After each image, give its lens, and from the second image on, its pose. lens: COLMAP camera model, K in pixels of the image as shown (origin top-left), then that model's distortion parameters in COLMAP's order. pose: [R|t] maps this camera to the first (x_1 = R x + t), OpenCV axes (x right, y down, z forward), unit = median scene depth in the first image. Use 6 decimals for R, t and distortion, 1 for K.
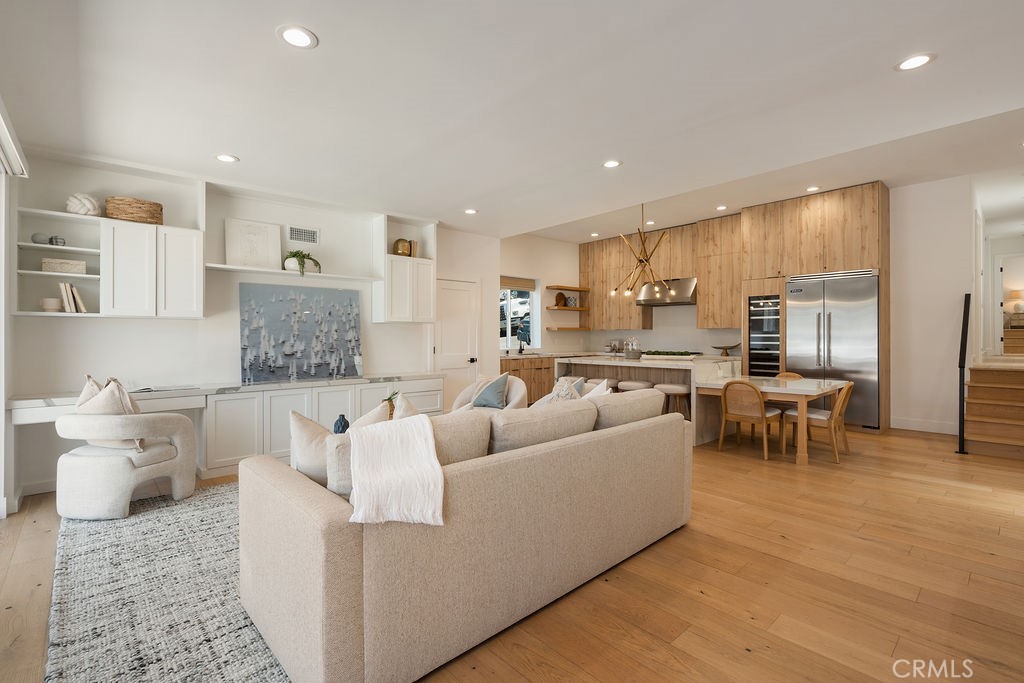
lens RADIAL K [[462.9, 0, 507.8], [0, 462.9, 341.5], [0, 0, 1]] dist [-0.003354, 0.001044]
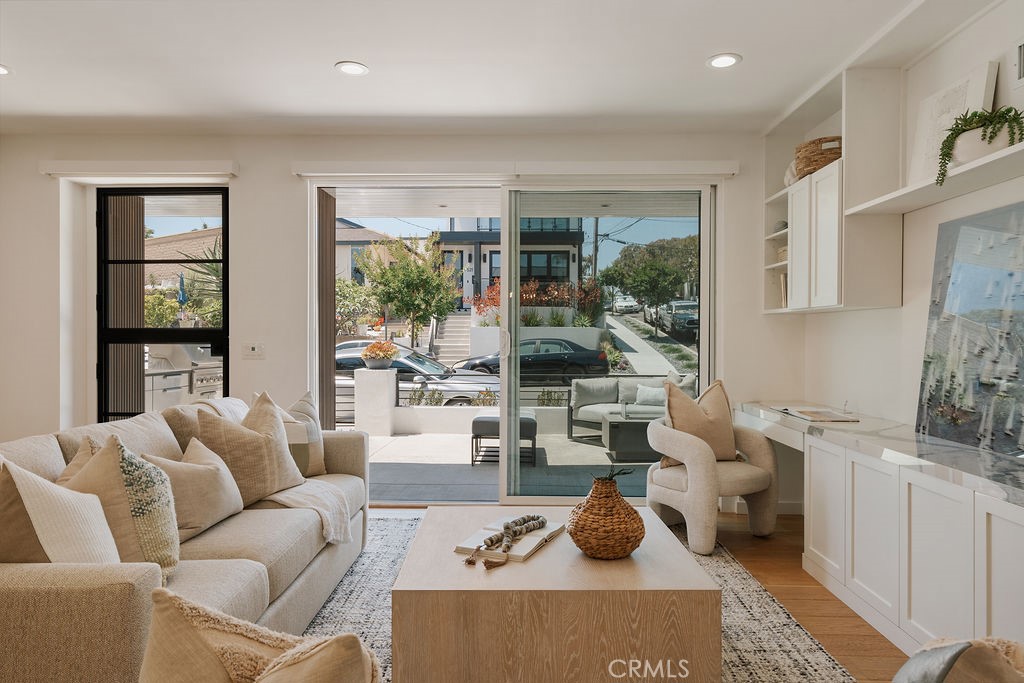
lens RADIAL K [[676.2, 0, 509.8], [0, 676.2, 340.8], [0, 0, 1]] dist [0.005596, 0.001076]
pose [[-0.683631, 0.004260, -0.729816, 0.215256], [-0.011252, 0.999803, 0.016375, -0.012739], [0.729742, 0.019406, -0.683448, 1.071174]]
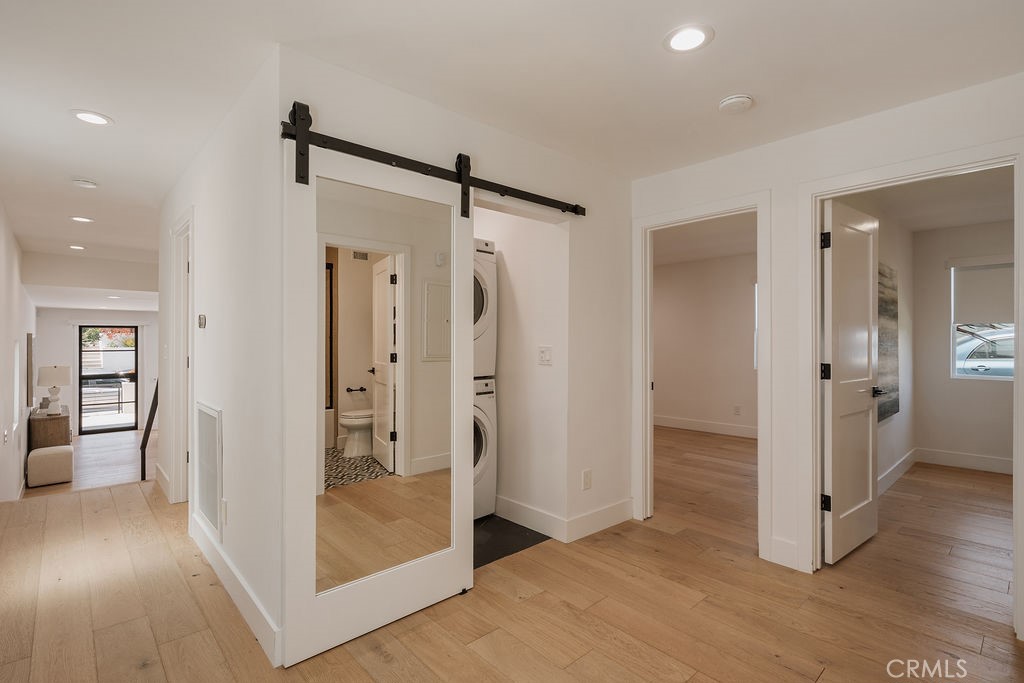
lens RADIAL K [[489.0, 0, 512.0], [0, 489.0, 341.5], [0, 0, 1]] dist [-0.001010, 0.000146]
pose [[0.010853, 0.004688, -0.999930, 2.002656], [-0.015167, 0.999875, 0.004523, -0.188392], [0.999826, 0.015117, 0.010923, 1.737531]]
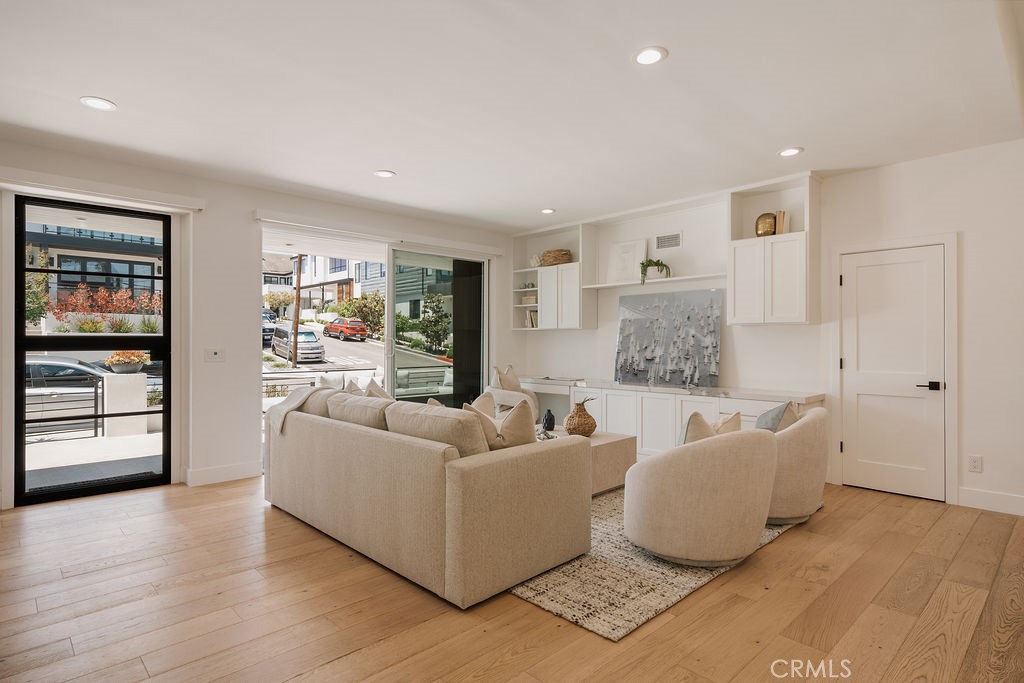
lens RADIAL K [[543.0, 0, 511.5], [0, 543.0, 339.7], [0, 0, 1]] dist [0.002653, -0.000343]
pose [[0.029709, -0.003525, -0.999552, 0.734685], [-0.012145, 0.999919, -0.003887, -0.007891], [0.999485, 0.012255, 0.029663, 0.633798]]
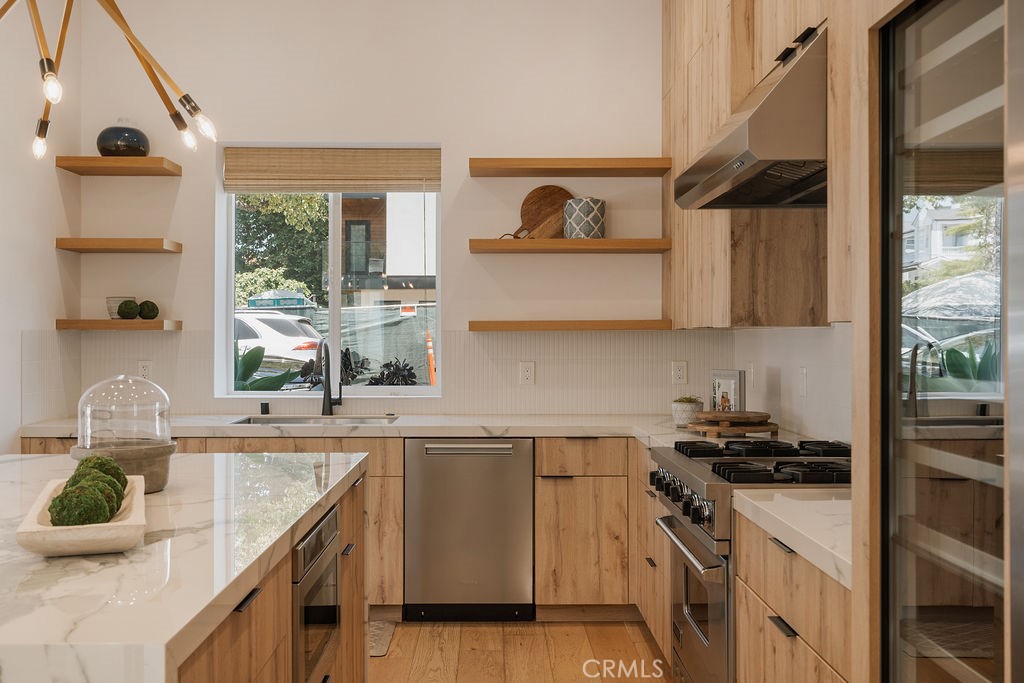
lens RADIAL K [[974.6, 0, 503.8], [0, 974.6, 331.7], [0, 0, 1]] dist [0.004898, 0.000638]
pose [[0.753474, -0.002259, -0.657474, 0.842839], [-0.010046, 0.999838, -0.014948, -0.028737], [0.657401, 0.017868, 0.753329, 1.066865]]
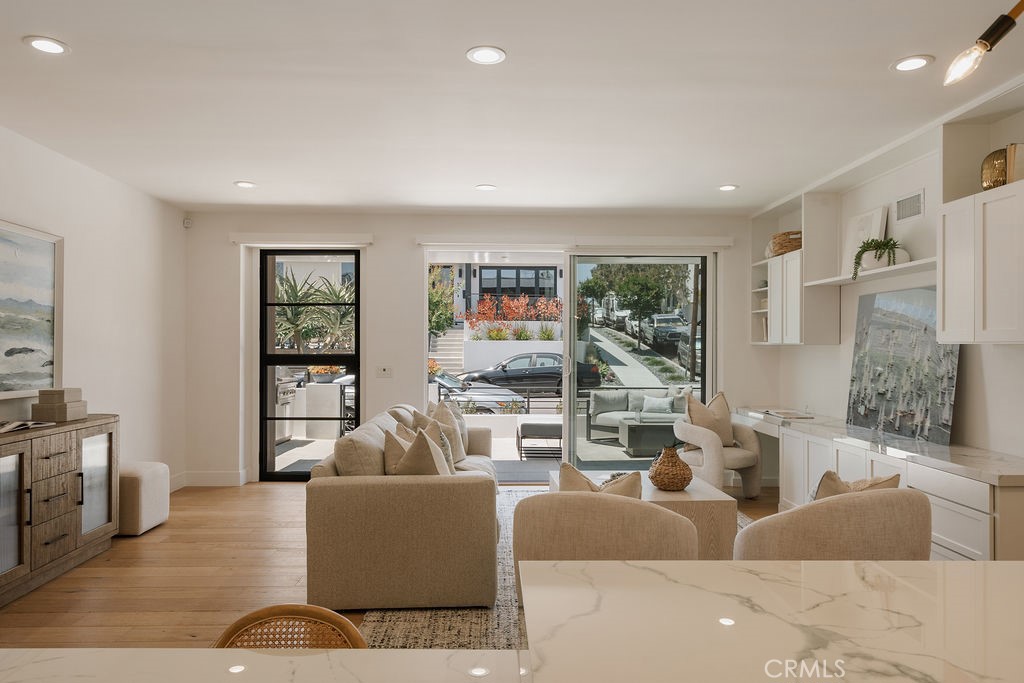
lens RADIAL K [[708.2, 0, 509.5], [0, 708.2, 343.4], [0, 0, 1]] dist [0.001594, 0.002782]
pose [[-0.650189, -0.003445, -0.759765, 0.656265], [-0.011589, 0.999918, 0.005383, -0.043569], [0.759684, 0.012305, -0.650176, 1.230585]]
